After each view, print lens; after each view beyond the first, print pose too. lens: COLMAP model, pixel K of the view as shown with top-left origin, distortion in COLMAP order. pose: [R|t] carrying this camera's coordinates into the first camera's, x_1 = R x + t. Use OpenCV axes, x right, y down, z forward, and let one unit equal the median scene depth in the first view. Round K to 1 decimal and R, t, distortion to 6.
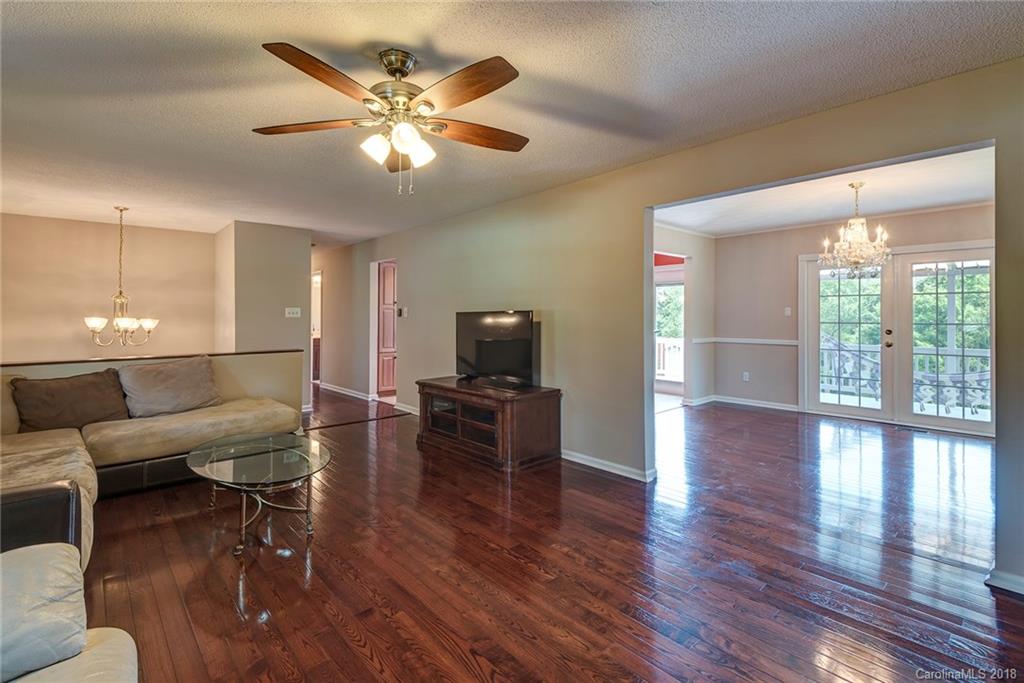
lens RADIAL K [[482.7, 0, 509.3], [0, 482.7, 322.8], [0, 0, 1]] dist [-0.000680, -0.000274]
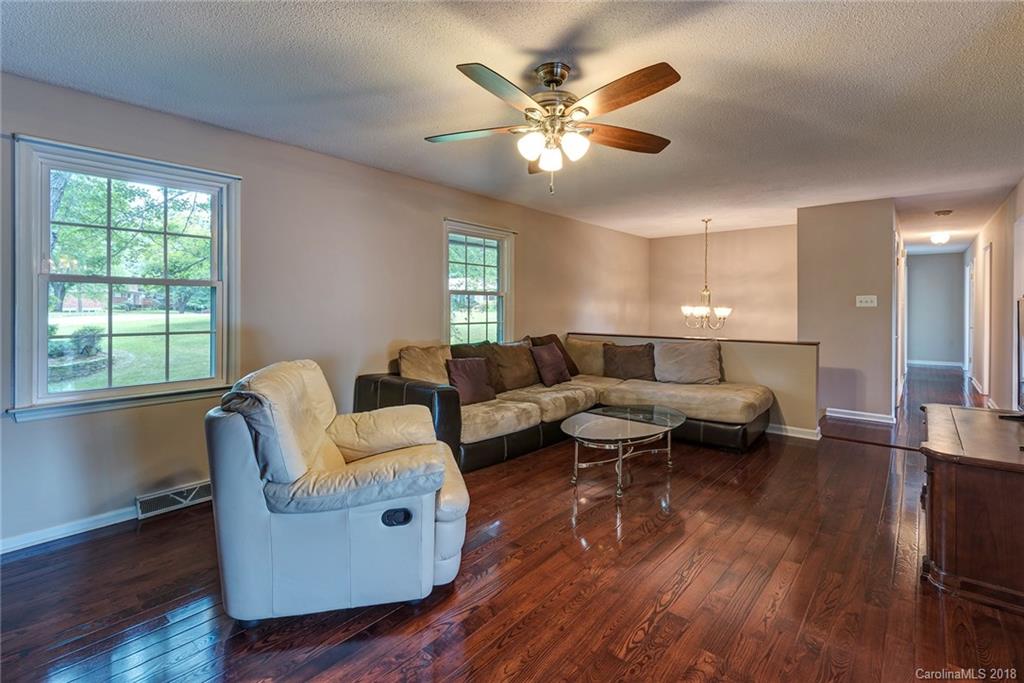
lens RADIAL K [[469.3, 0, 513.2], [0, 469.3, 311.6], [0, 0, 1]] dist [-0.000012, -0.000797]
pose [[0.125668, 0.013242, -0.991984, 0.470489], [-0.012659, 0.999851, 0.011743, -0.007193], [0.991992, 0.011082, 0.125817, 0.443482]]
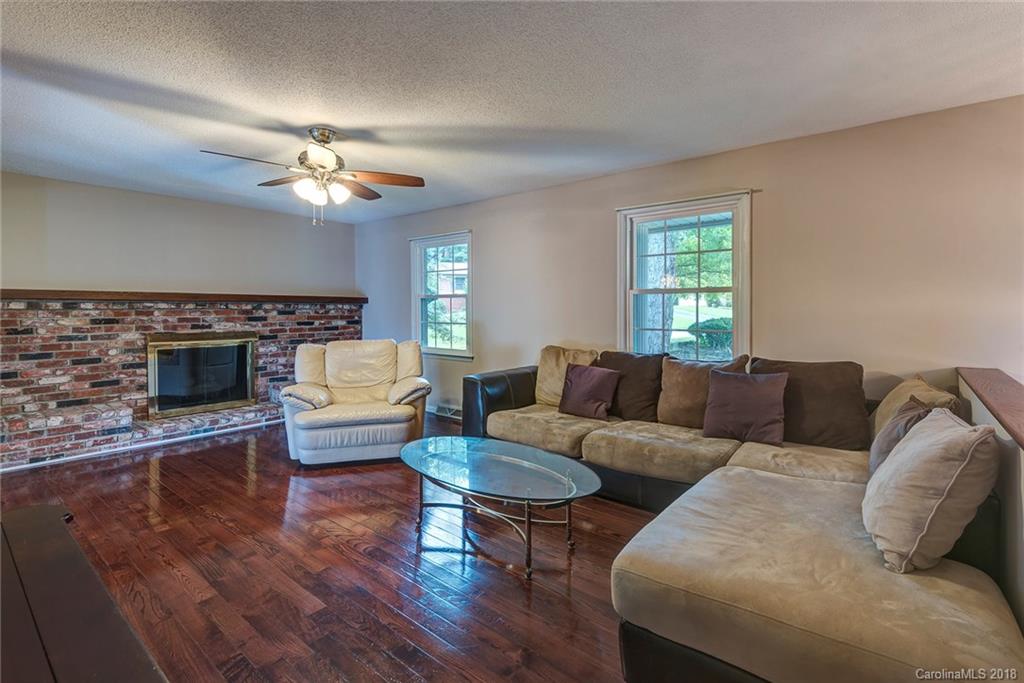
lens RADIAL K [[469.3, 0, 513.2], [0, 469.3, 311.6], [0, 0, 1]] dist [-0.000012, -0.000797]
pose [[-0.985900, 0.008535, -0.167119, -0.329445], [0.004772, 0.999726, 0.022904, -0.020684], [0.167268, 0.021784, -0.985671, 1.448365]]
